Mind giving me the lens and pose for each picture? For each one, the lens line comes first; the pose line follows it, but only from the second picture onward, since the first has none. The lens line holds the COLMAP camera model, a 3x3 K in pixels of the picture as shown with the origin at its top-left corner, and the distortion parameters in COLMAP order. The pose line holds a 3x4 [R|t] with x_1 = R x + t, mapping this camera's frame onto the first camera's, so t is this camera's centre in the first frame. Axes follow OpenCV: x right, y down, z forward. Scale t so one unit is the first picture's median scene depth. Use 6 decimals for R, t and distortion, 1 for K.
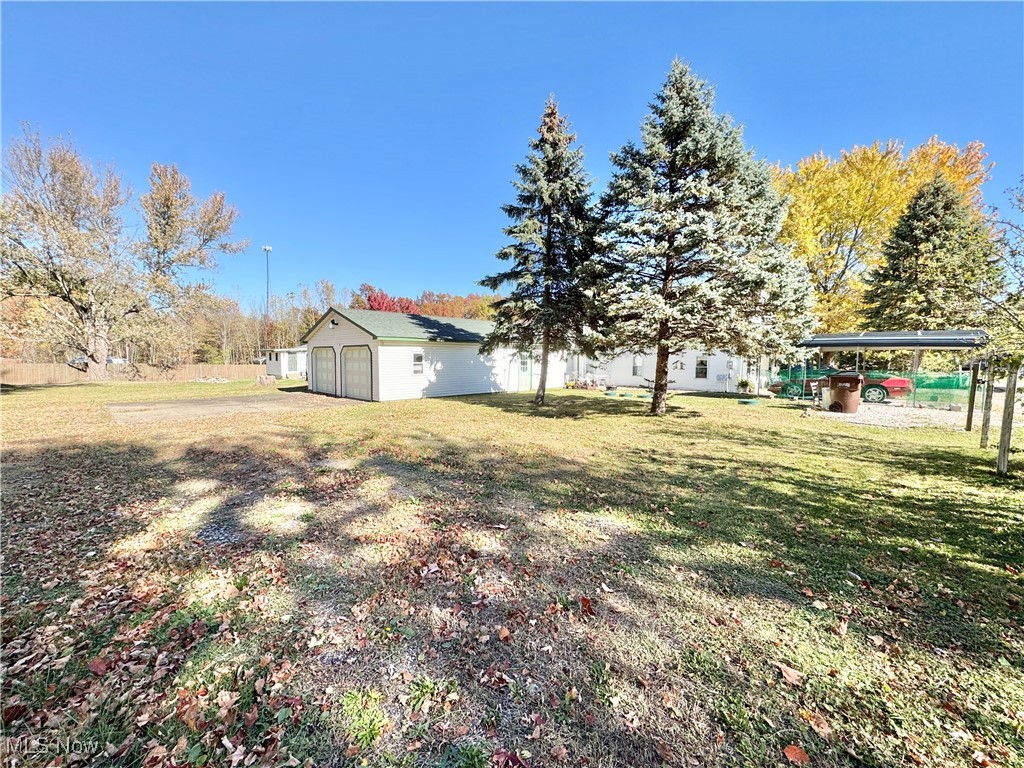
lens RADIAL K [[405.5, 0, 512.1], [0, 405.5, 383.9], [0, 0, 1]] dist [-0.003717, 0.000322]
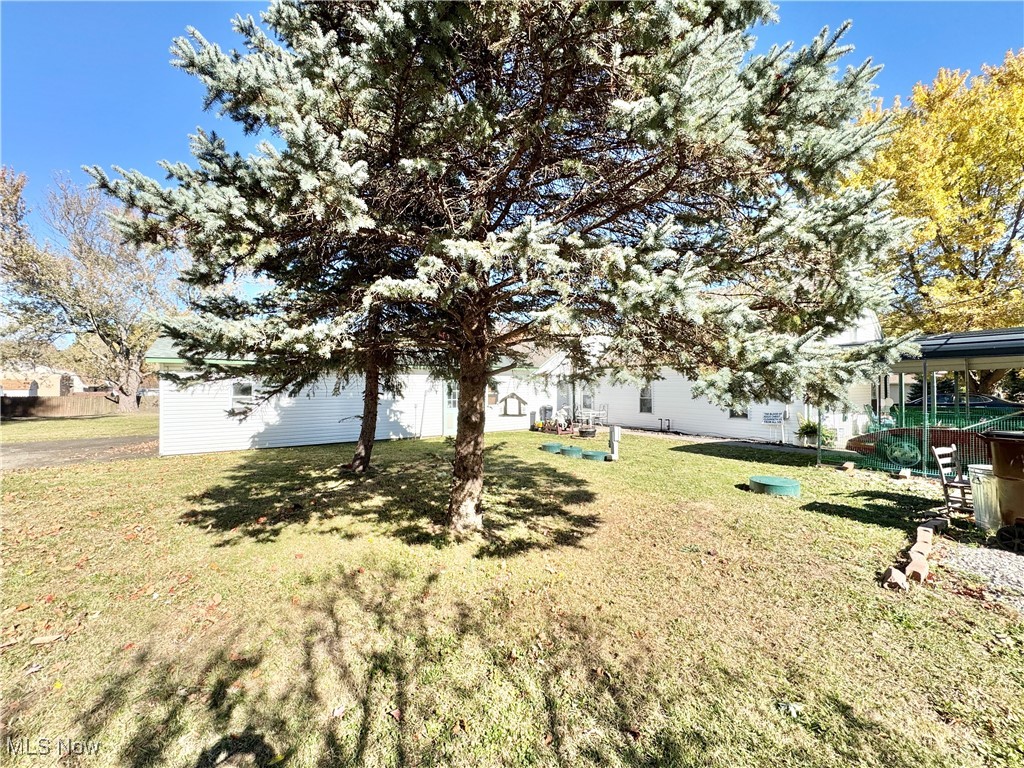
lens RADIAL K [[405.5, 0, 511.9], [0, 405.5, 384.4], [0, 0, 1]] dist [-0.003717, 0.000322]
pose [[0.978148, -0.011292, -0.207601, 0.208991], [-0.002606, 0.997780, -0.066551, -0.018600], [0.207892, 0.065638, 0.975947, 0.262954]]
